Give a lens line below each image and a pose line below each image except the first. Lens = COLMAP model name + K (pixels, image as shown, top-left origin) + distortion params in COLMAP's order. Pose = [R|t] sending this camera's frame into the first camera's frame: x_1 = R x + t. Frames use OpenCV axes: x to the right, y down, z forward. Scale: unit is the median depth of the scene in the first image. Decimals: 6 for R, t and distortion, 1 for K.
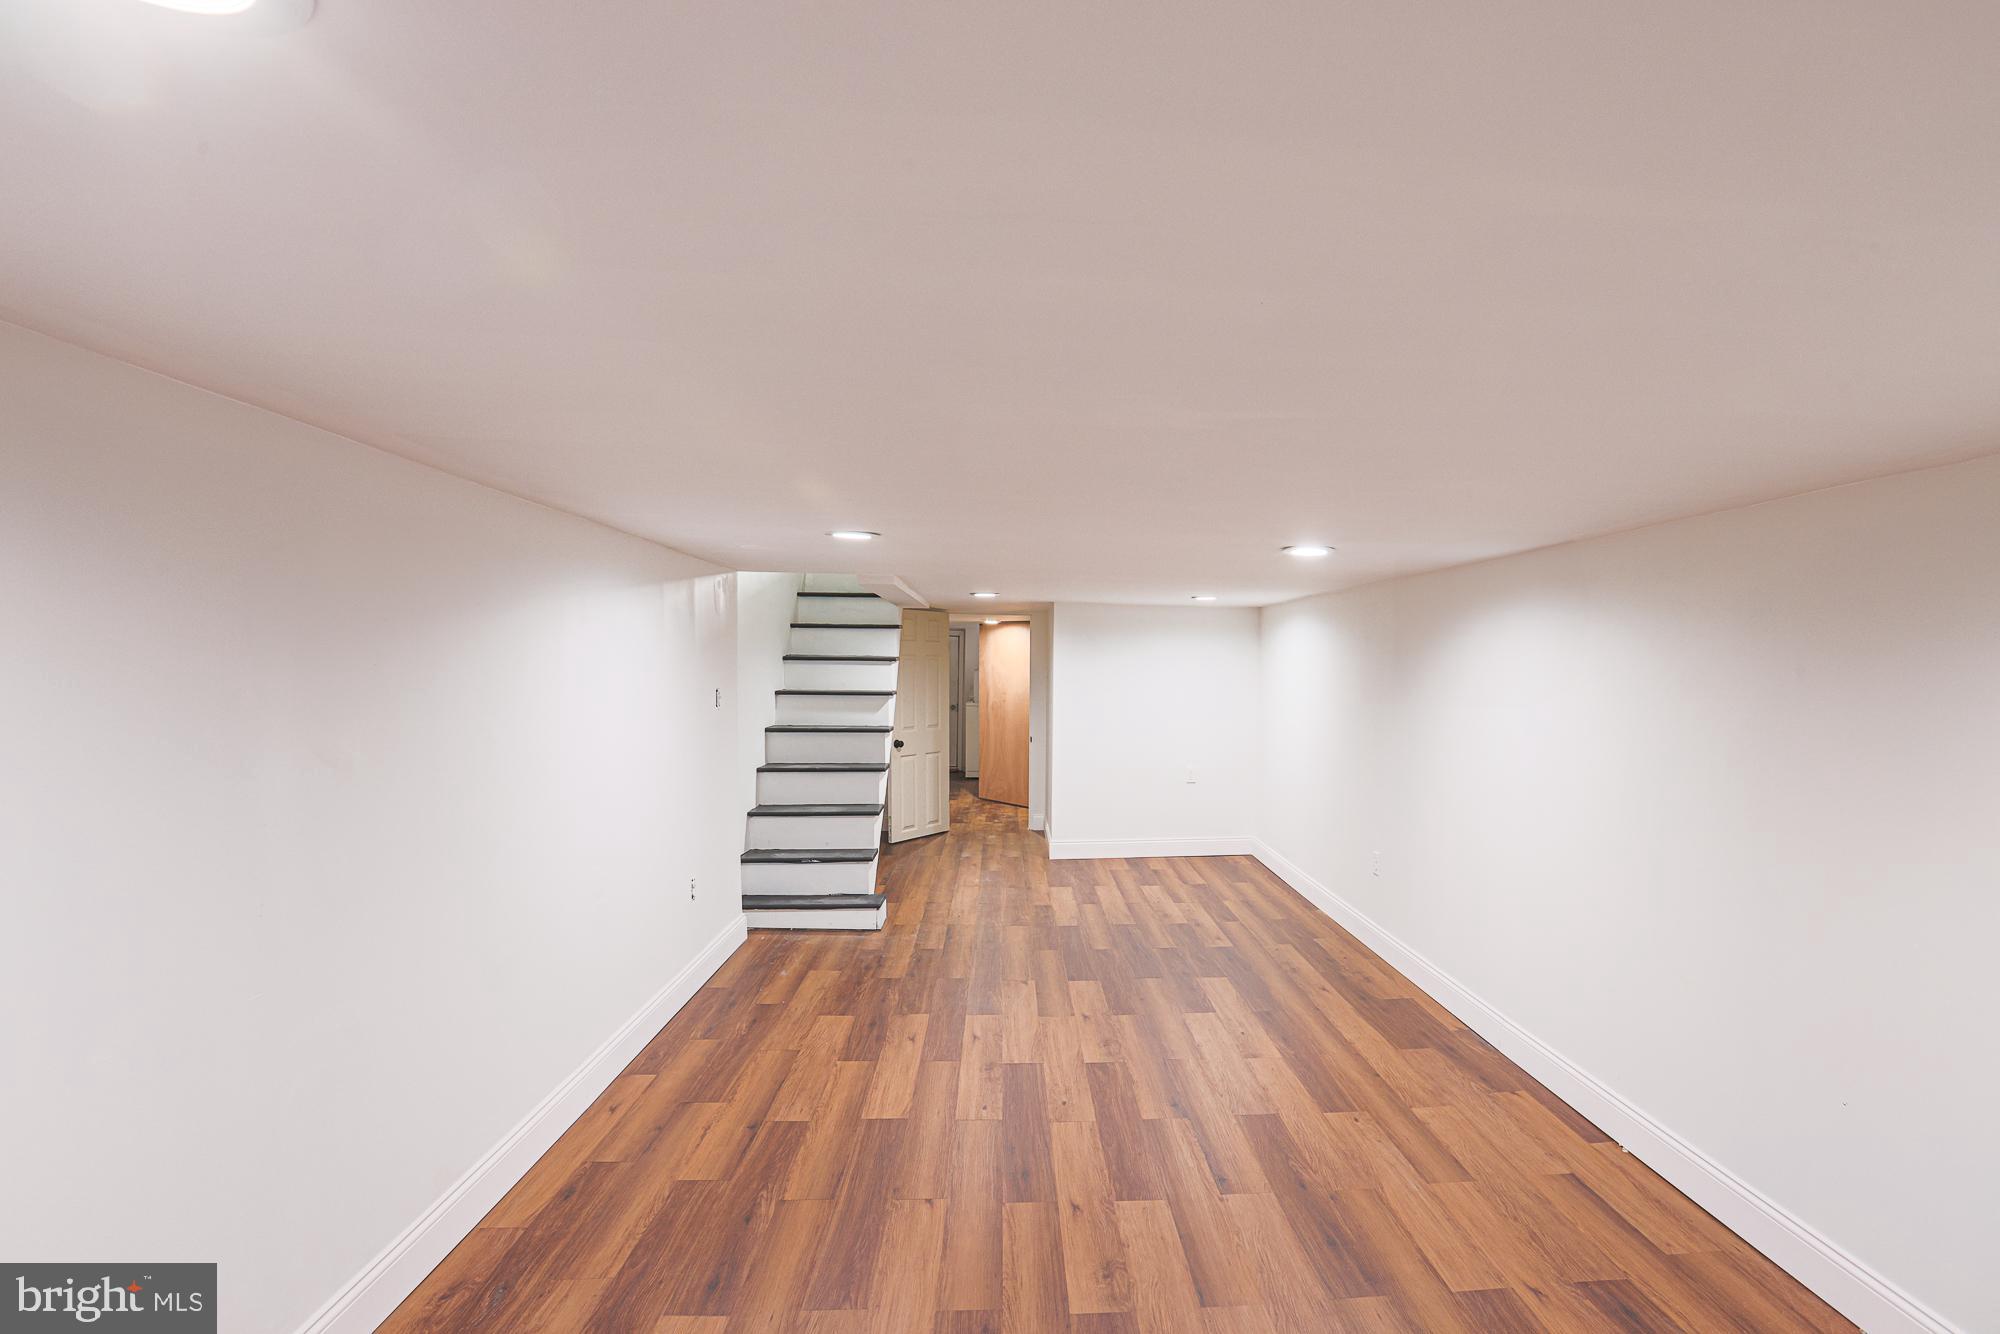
lens RADIAL K [[907.0, 0, 991.1], [0, 907.0, 652.9], [0, 0, 1]] dist [-0.040587, 0.008911]
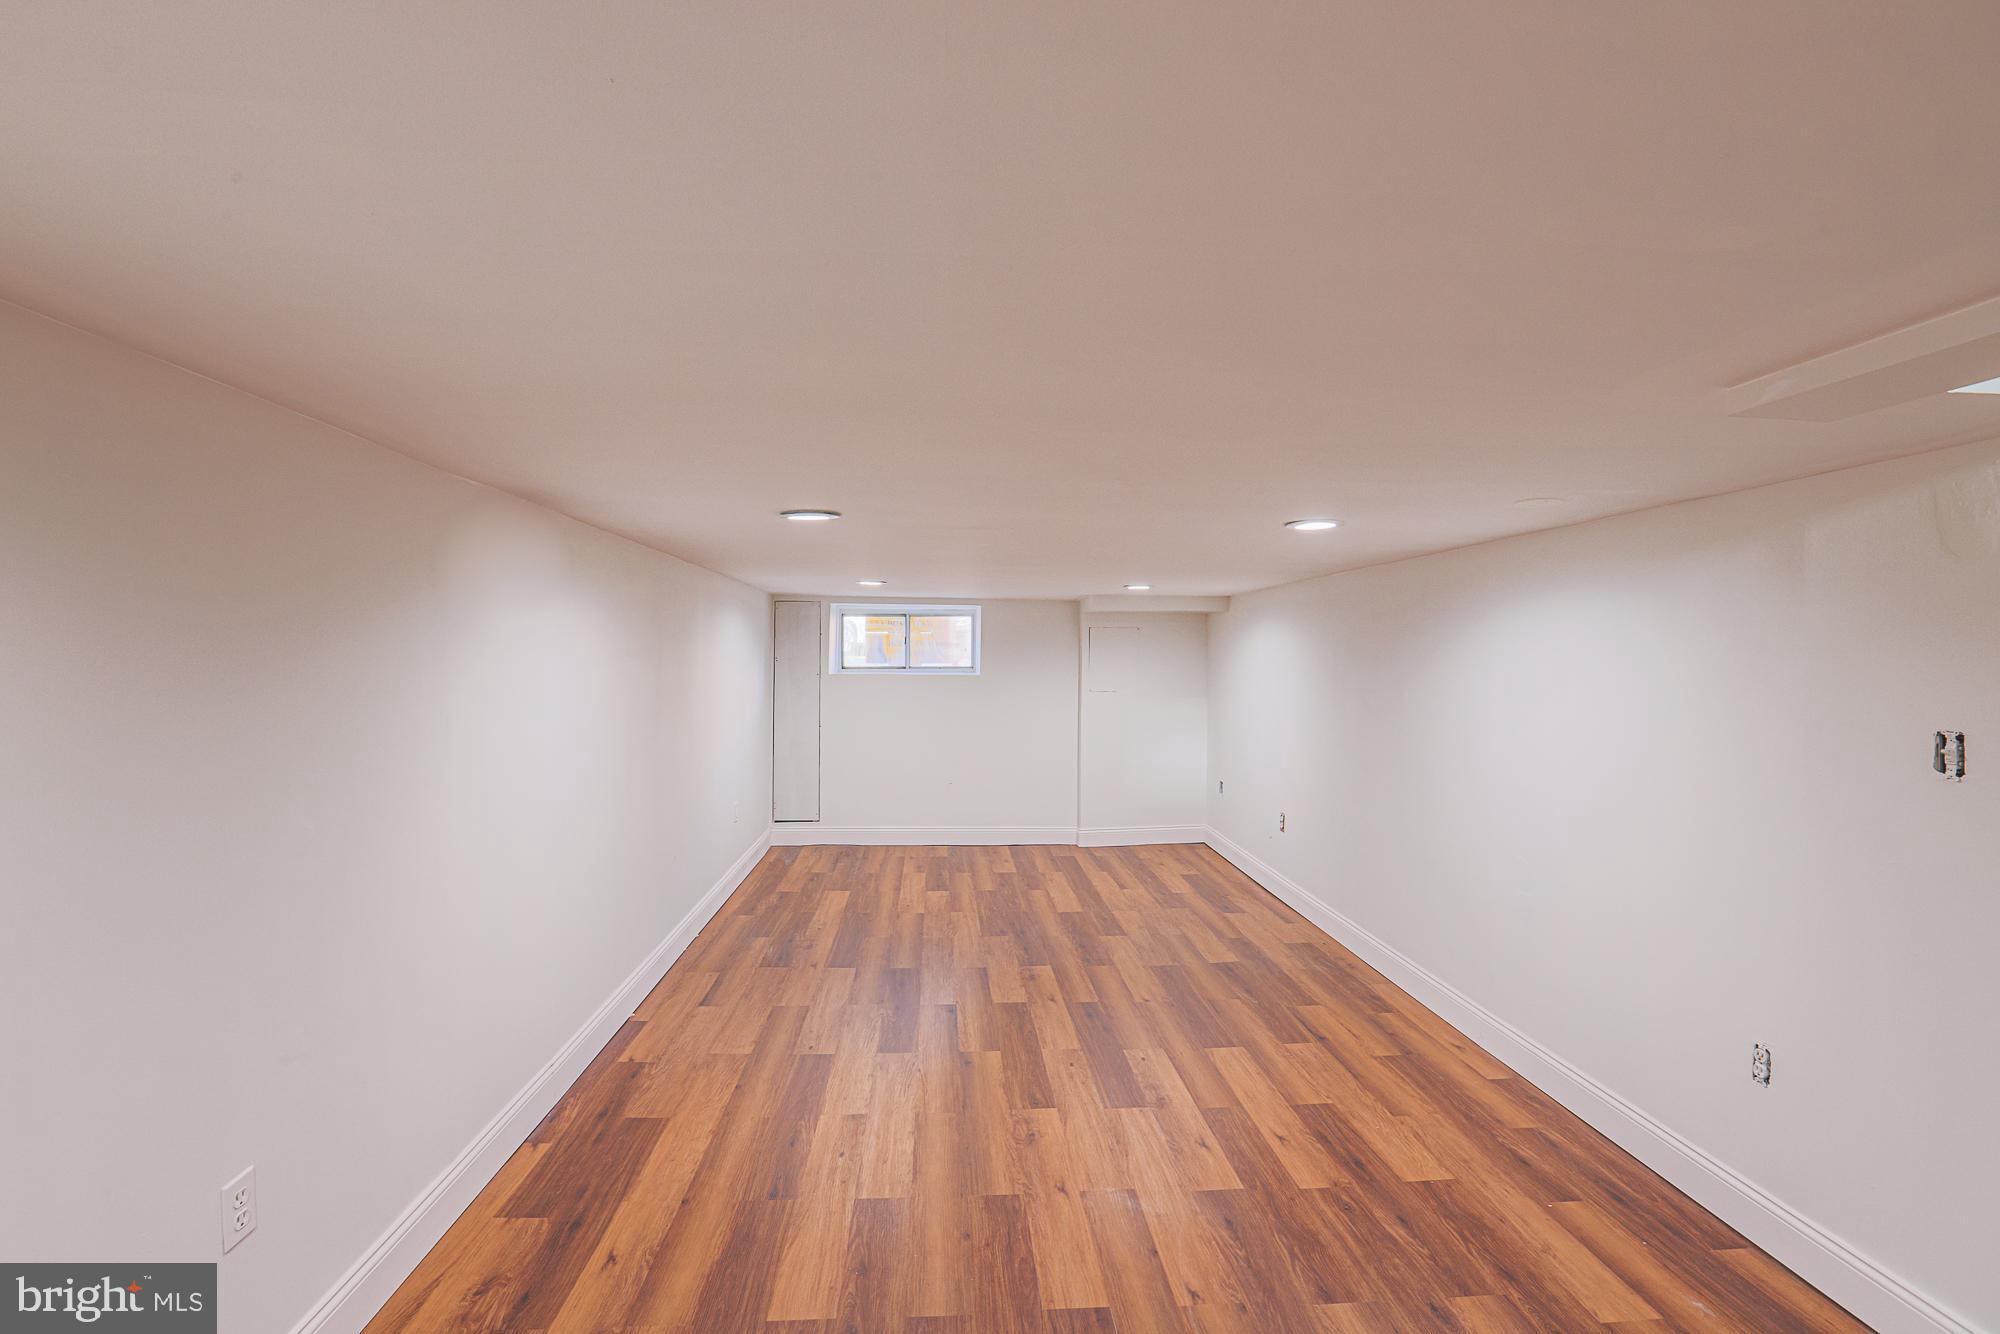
lens RADIAL K [[907.0, 0, 991.1], [0, 907.0, 652.9], [0, 0, 1]] dist [-0.040587, 0.008911]
pose [[-0.996827, -0.025967, -0.075239, 0.258949], [-0.024759, 0.999550, -0.016944, 0.036569], [0.075645, -0.015027, -0.997022, 1.985135]]
